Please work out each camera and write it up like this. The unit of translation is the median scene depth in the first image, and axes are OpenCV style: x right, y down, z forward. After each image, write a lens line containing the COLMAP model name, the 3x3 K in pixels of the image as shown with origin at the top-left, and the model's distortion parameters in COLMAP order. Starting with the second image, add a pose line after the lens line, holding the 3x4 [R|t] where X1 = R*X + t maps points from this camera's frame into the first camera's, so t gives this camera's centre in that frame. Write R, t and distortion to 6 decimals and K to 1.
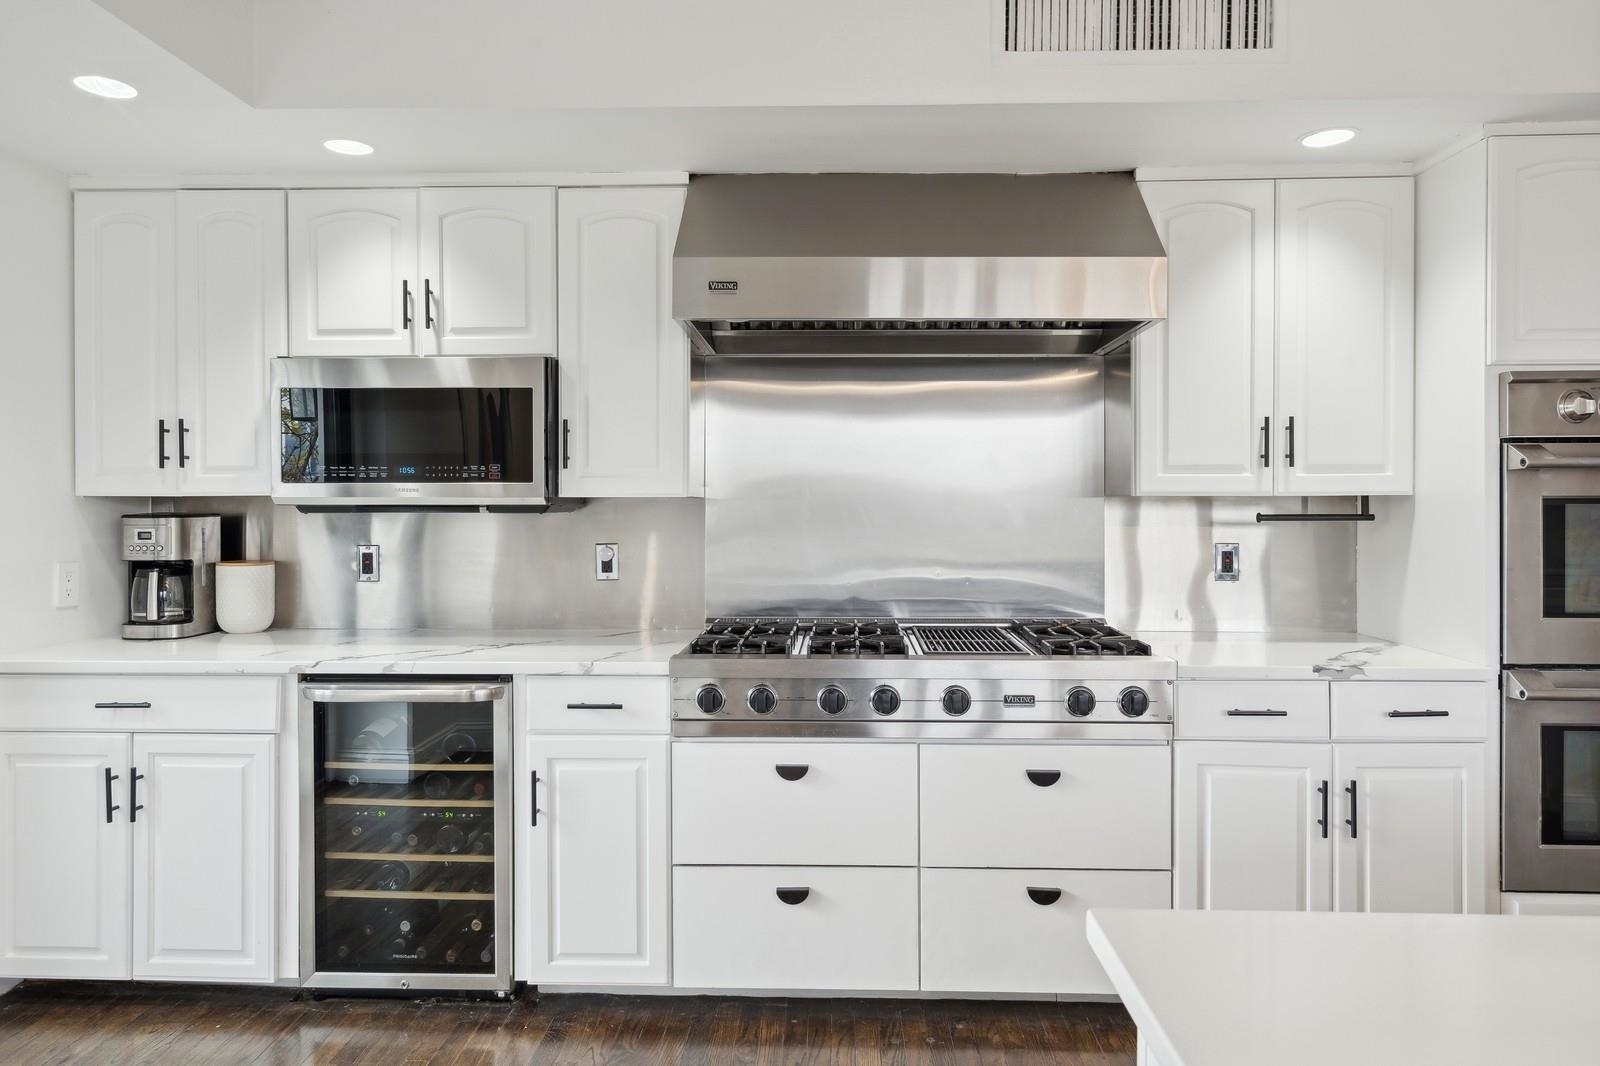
lens RADIAL K [[1017.7, 0, 816.9], [0, 1017.7, 509.3], [0, 0, 1]] dist [0.005544, 0.003475]
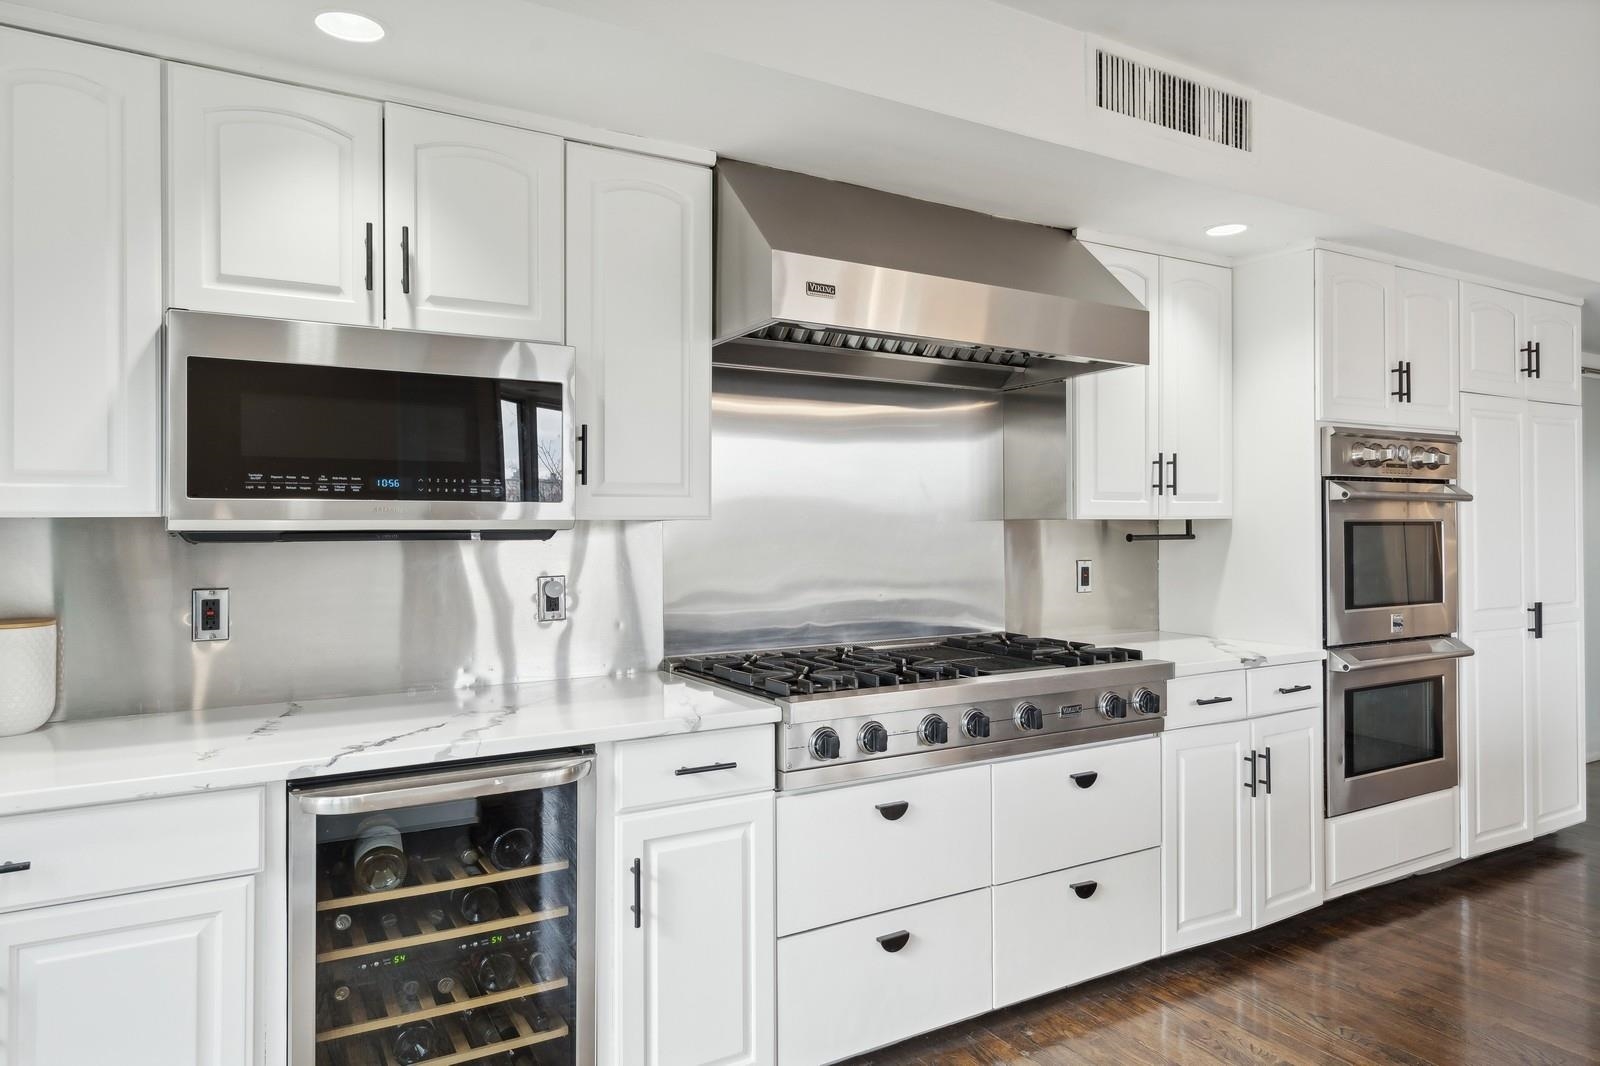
lens RADIAL K [[1017.7, 0, 789.9], [0, 1017.7, 518.6], [0, 0, 1]] dist [0.005544, 0.003475]
pose [[0.840761, 0.001508, 0.541404, -0.559254], [0.006126, 0.999906, -0.012298, -0.002025], [-0.541372, 0.013656, 0.840672, 0.230033]]
